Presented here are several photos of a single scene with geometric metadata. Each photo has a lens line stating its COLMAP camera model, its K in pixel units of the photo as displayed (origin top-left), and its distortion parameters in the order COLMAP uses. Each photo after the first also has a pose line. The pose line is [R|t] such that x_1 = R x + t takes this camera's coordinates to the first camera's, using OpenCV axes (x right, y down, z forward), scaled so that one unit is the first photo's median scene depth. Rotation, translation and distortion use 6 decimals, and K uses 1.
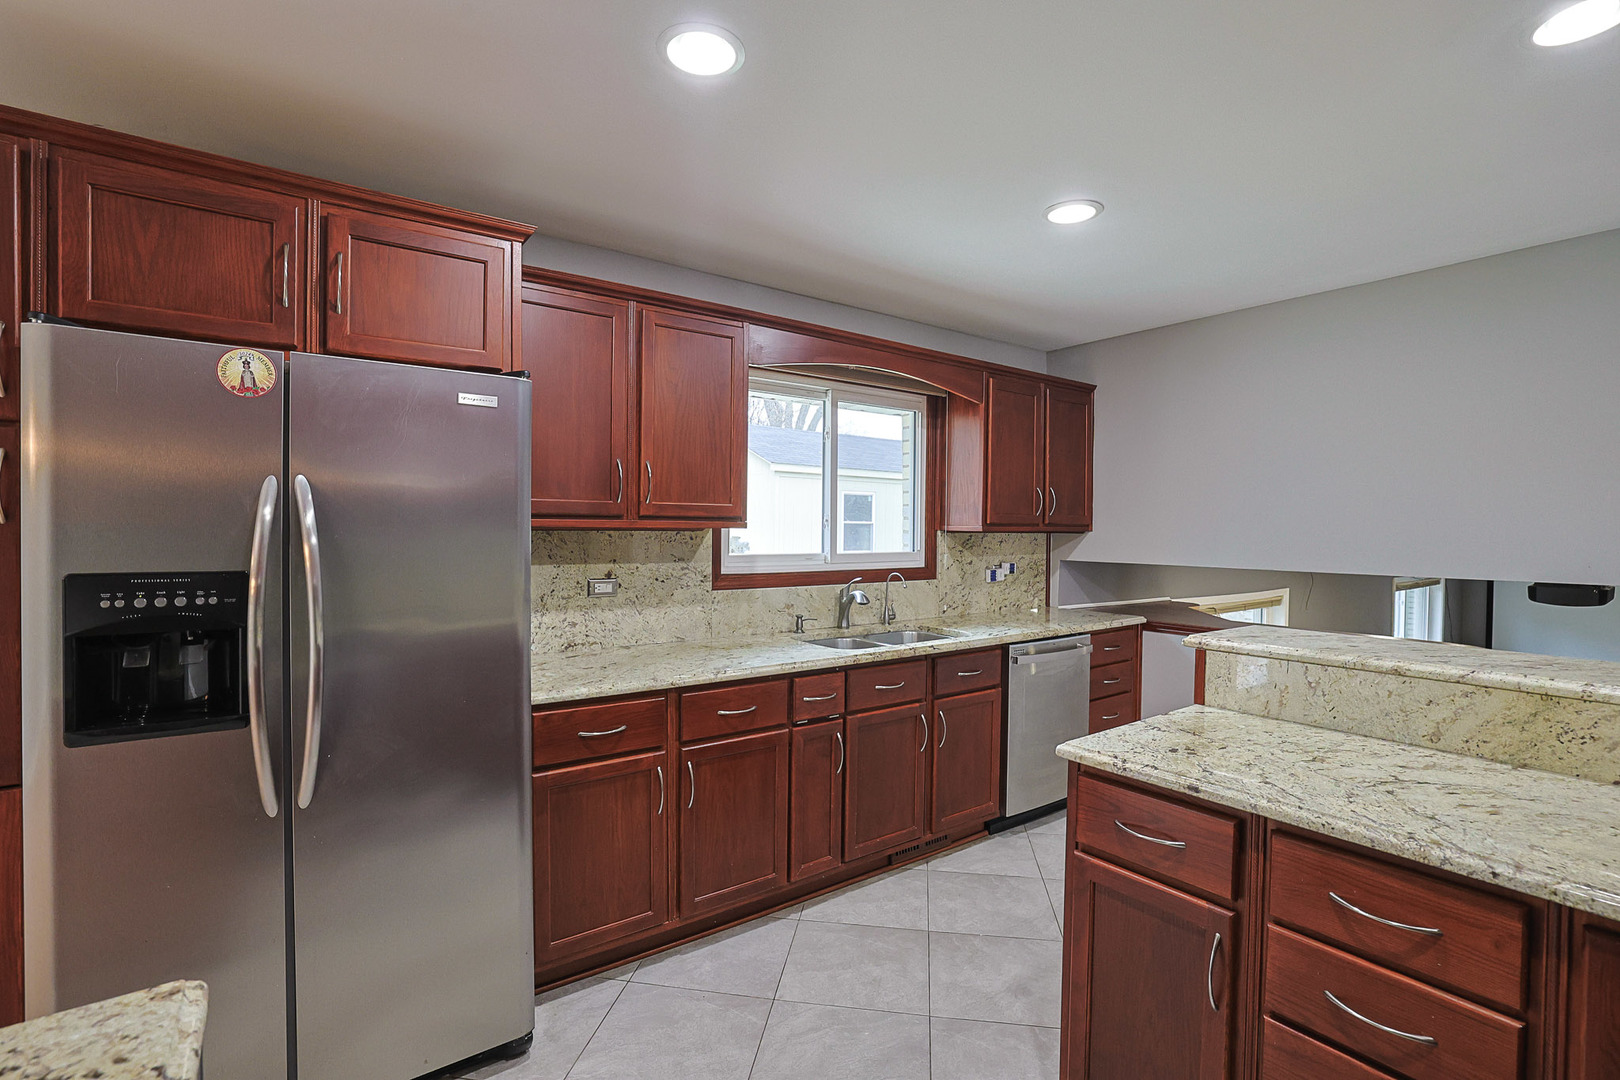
lens RADIAL K [[734.3, 0, 824.4], [0, 734.3, 532.7], [0, 0, 1]] dist [-0.040802, 0.013598]
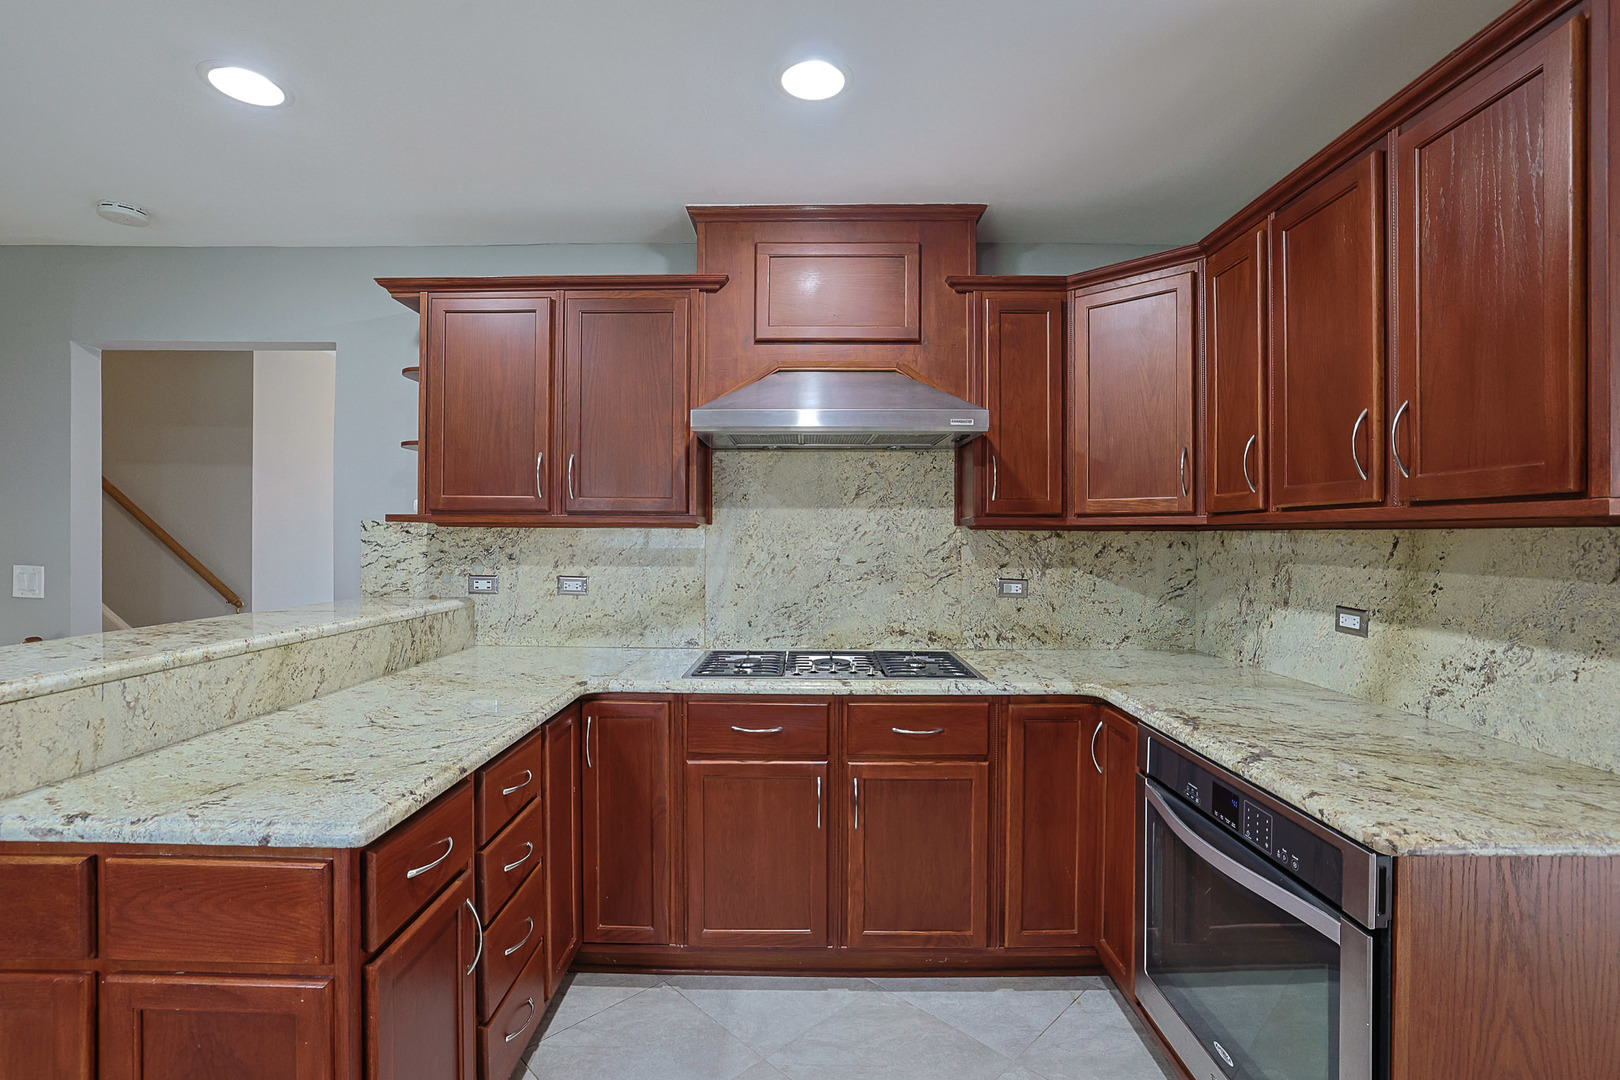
lens RADIAL K [[734.3, 0, 814.0], [0, 734.3, 531.5], [0, 0, 1]] dist [-0.040802, 0.013598]
pose [[-0.802244, -0.014323, 0.596825, -0.403002], [-0.016577, 0.999861, 0.001713, 0.014673], [-0.596766, -0.008519, -0.802370, 1.315823]]
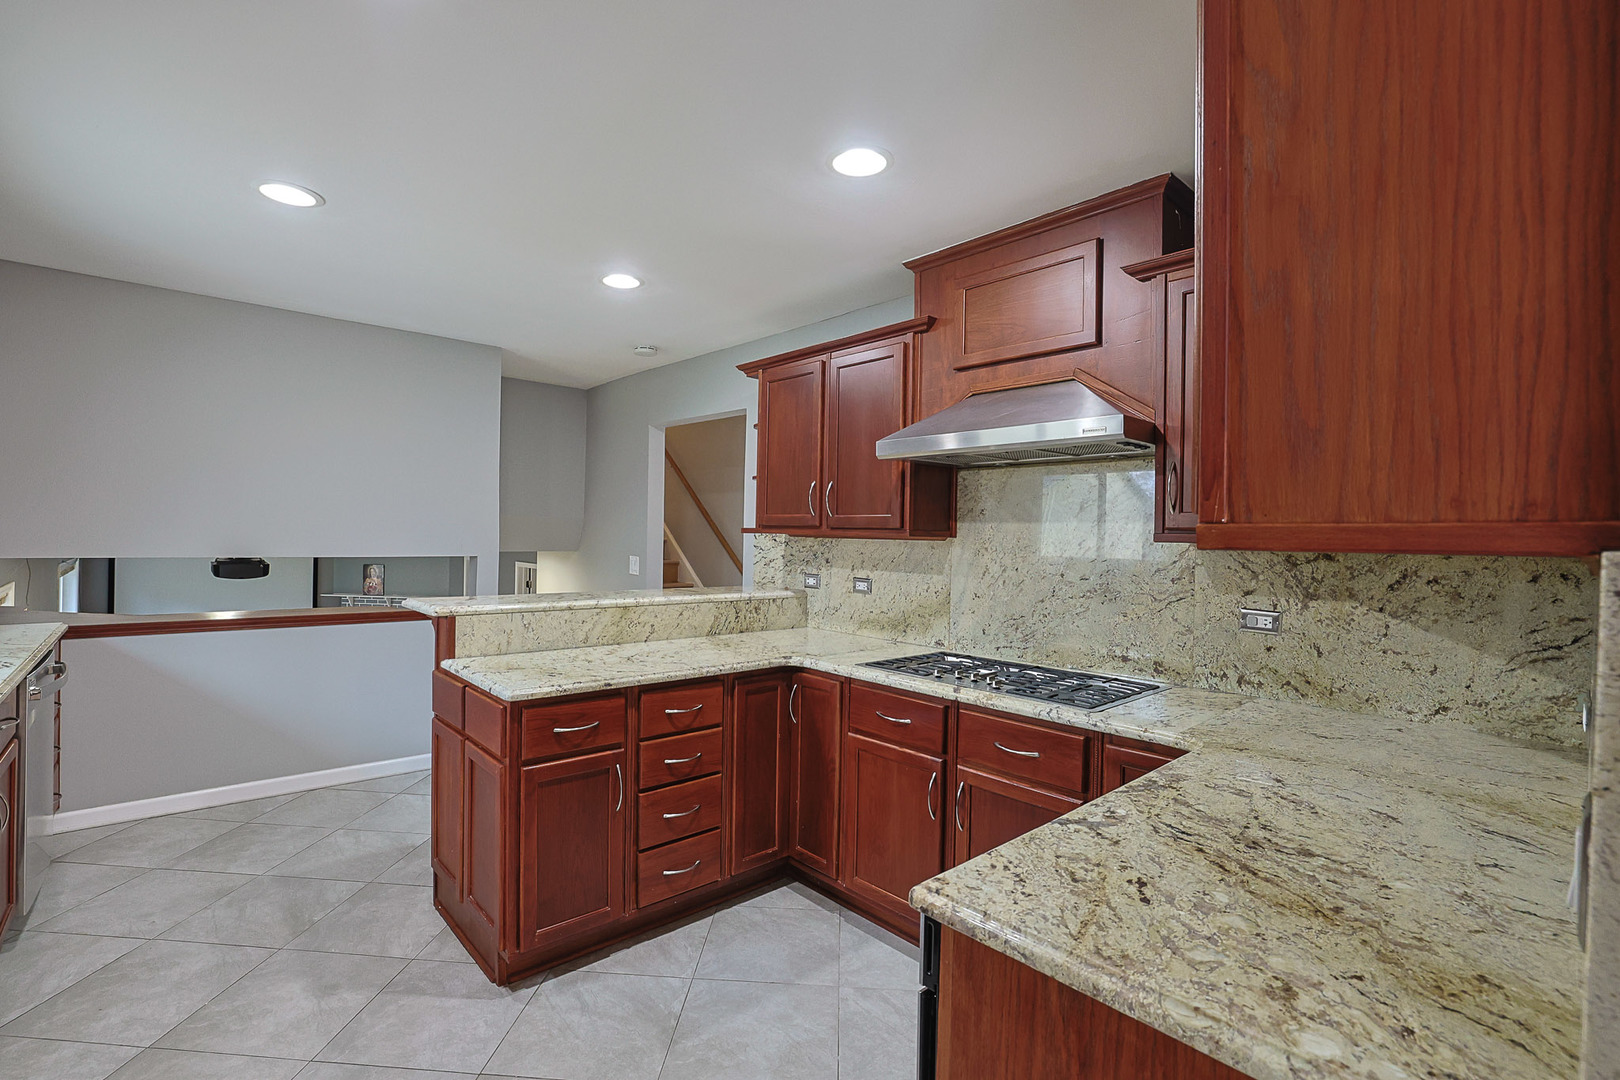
lens RADIAL K [[734.3, 0, 797.9], [0, 734.3, 532.0], [0, 0, 1]] dist [-0.040802, 0.013598]
pose [[-0.096713, -0.013104, 0.995226, -1.038274], [-0.022522, 0.999686, 0.010974, -0.021785], [-0.995057, -0.021353, -0.096978, 0.645115]]
